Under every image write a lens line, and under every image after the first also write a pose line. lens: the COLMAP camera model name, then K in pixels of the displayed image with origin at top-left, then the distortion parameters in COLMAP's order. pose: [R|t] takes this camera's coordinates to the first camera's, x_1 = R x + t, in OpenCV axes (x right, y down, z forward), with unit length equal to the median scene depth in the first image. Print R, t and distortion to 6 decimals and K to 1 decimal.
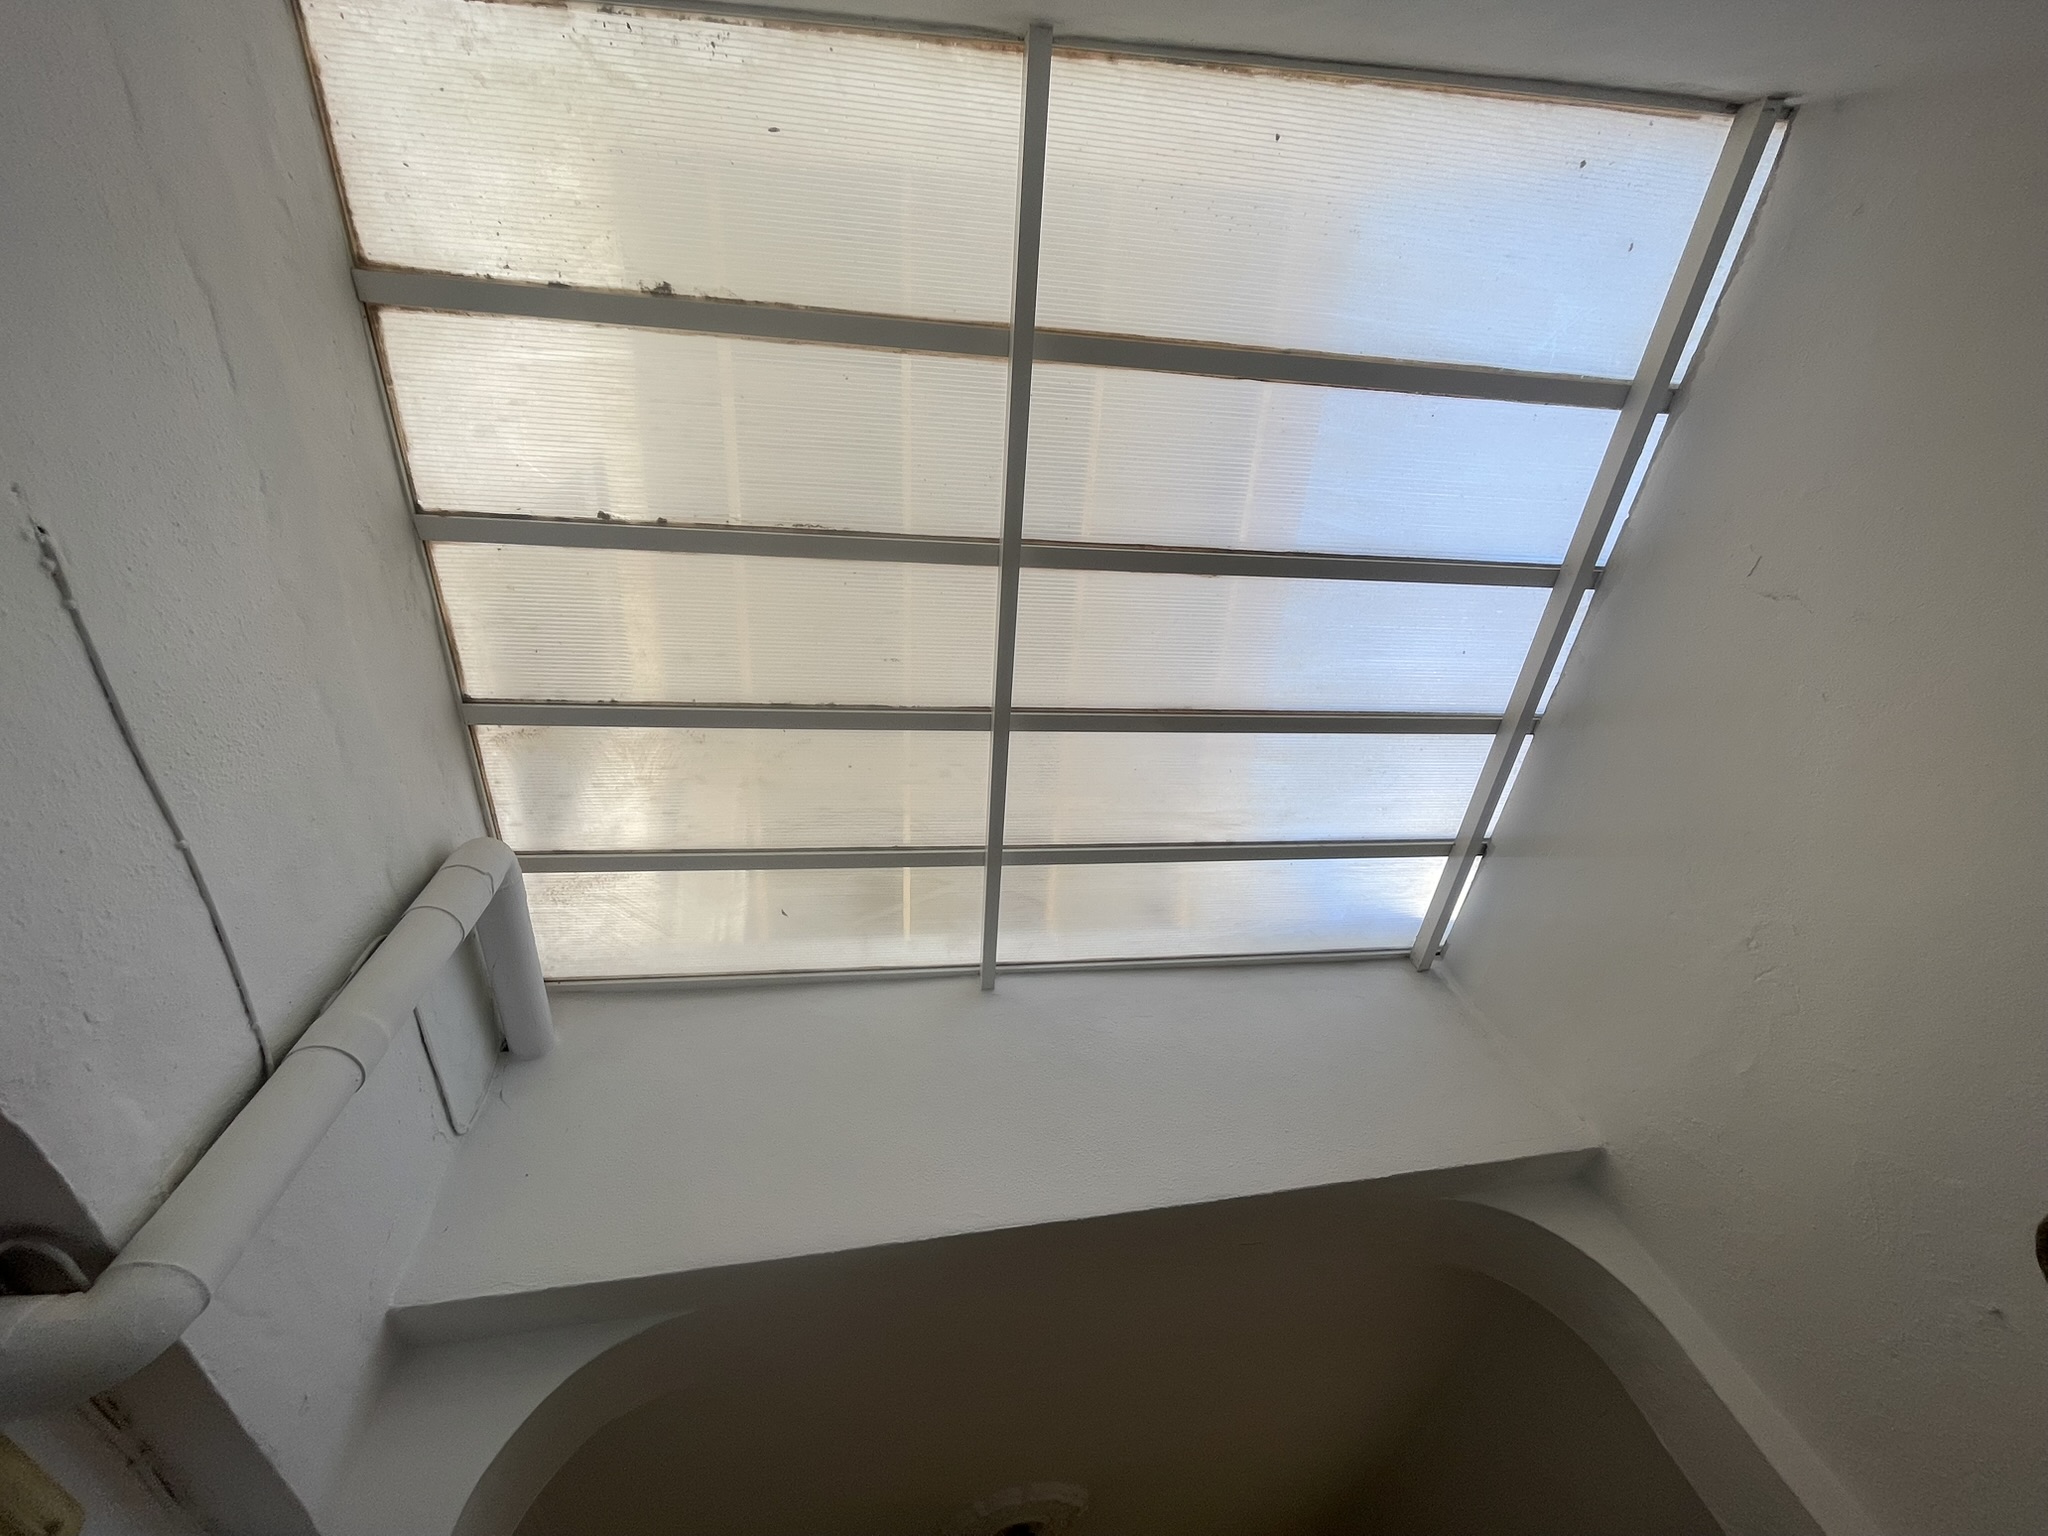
lens RADIAL K [[827.9, 0, 1020.6], [0, 827.9, 763.7], [0, 0, 1]] dist [-0.002094, -0.000362]
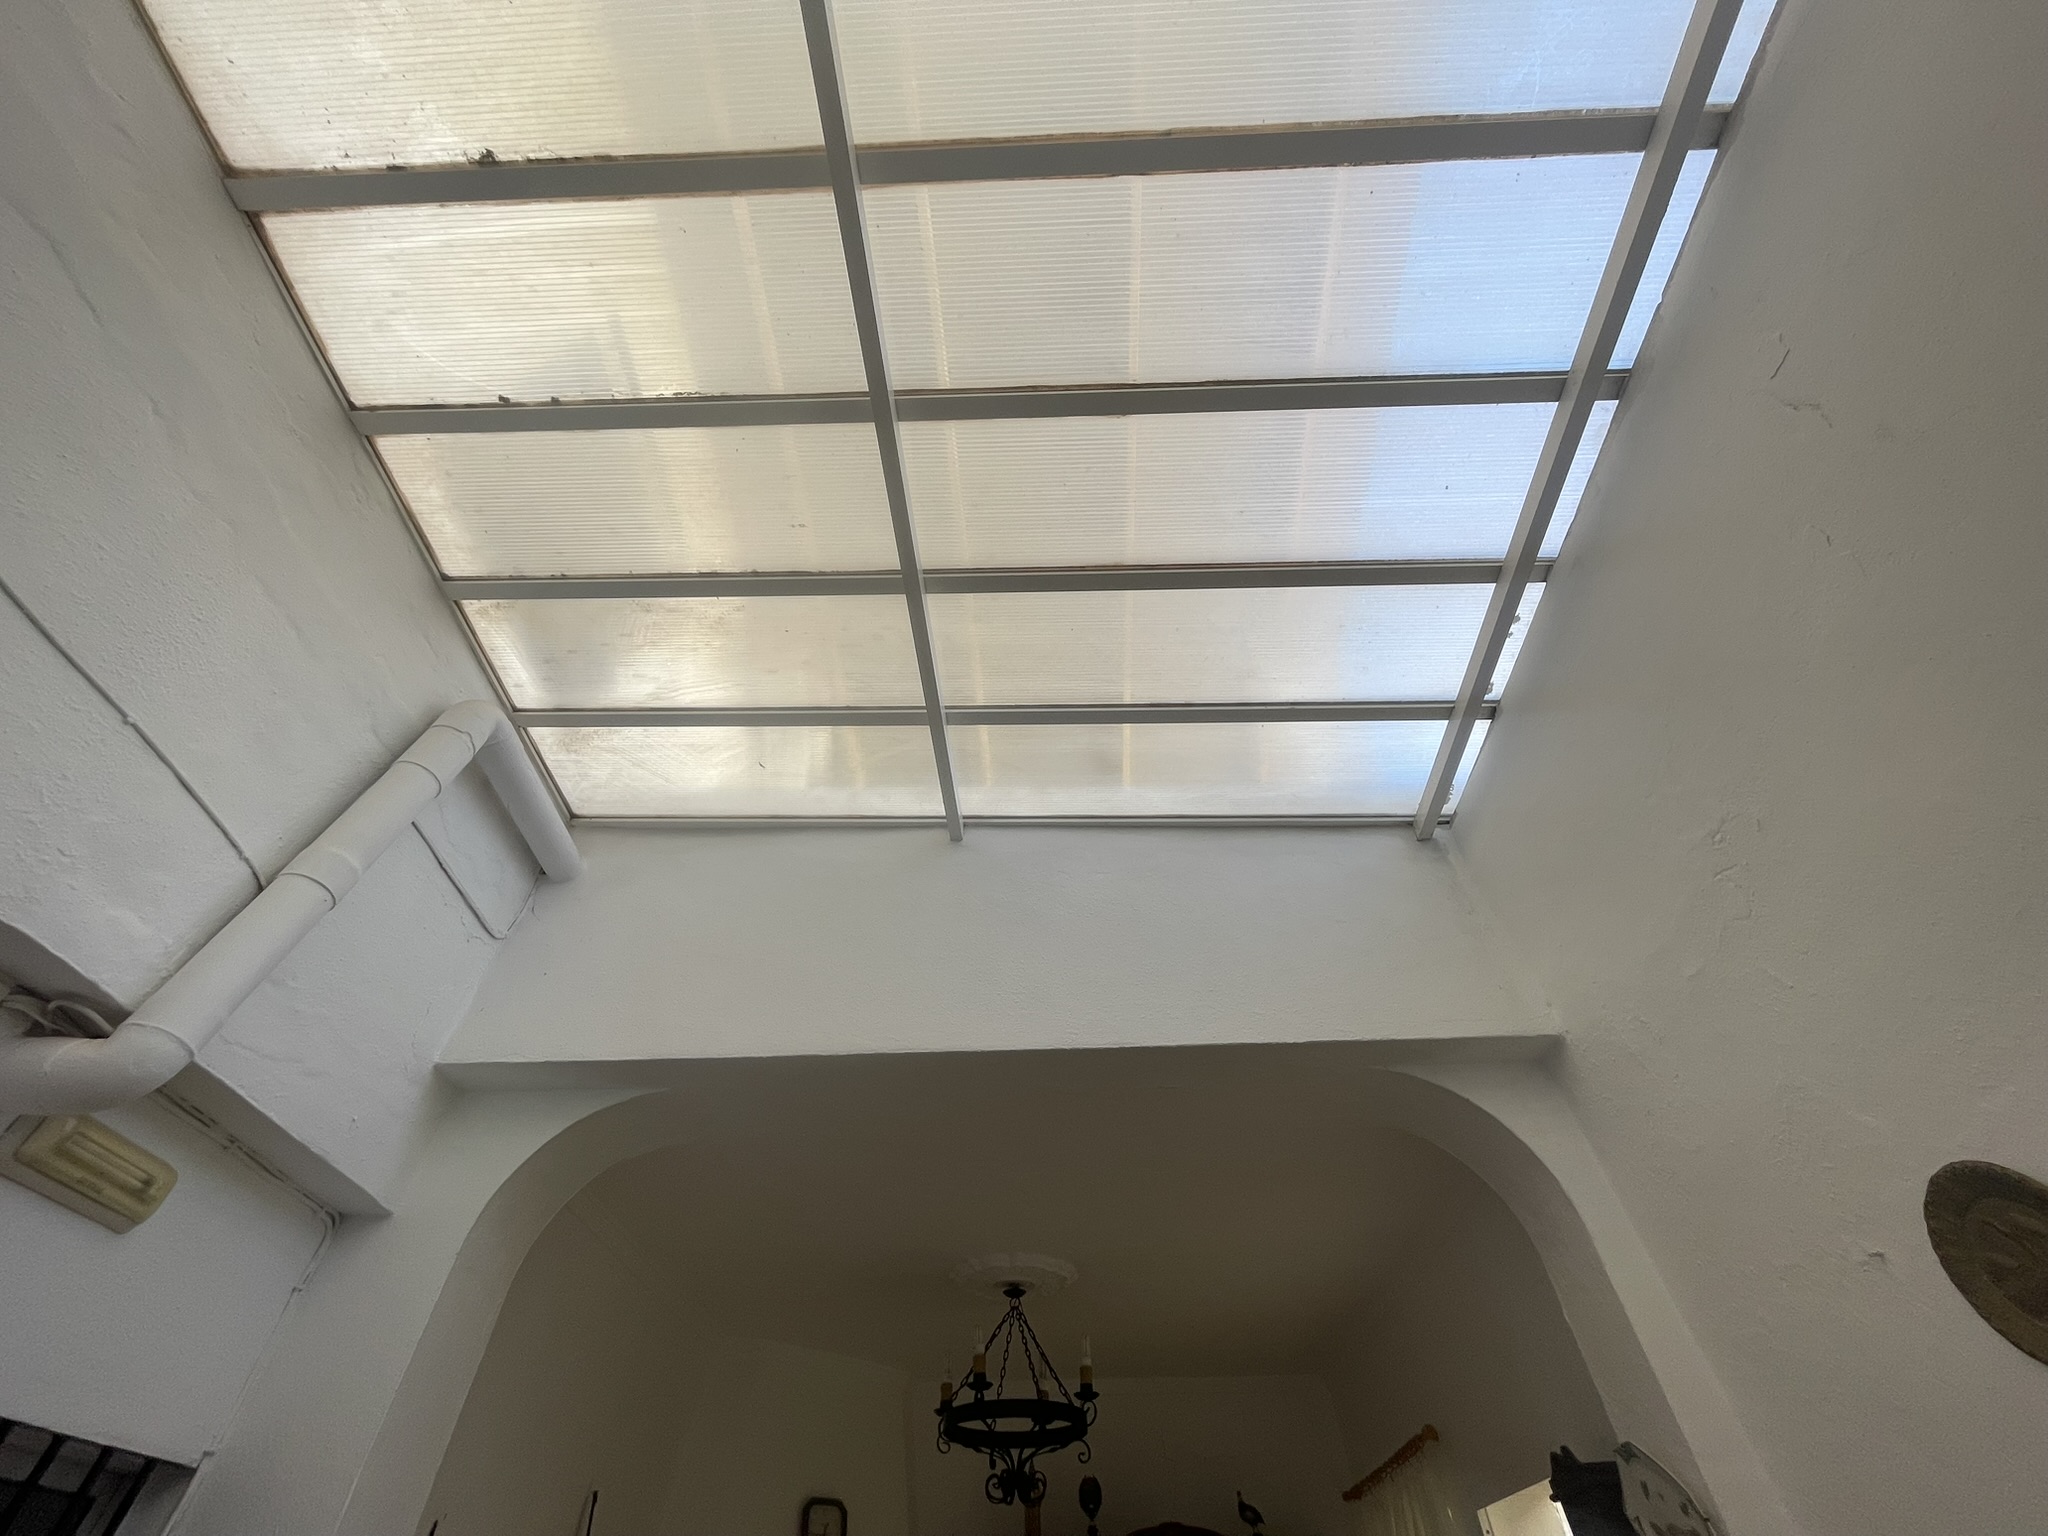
lens RADIAL K [[827.9, 0, 1020.6], [0, 827.9, 763.7], [0, 0, 1]] dist [-0.002094, -0.000362]
pose [[0.976256, 0.024770, -0.215199, 0.345532], [0.018368, 0.980397, 0.196175, -0.035464], [0.215840, -0.195470, 0.956663, 0.039145]]
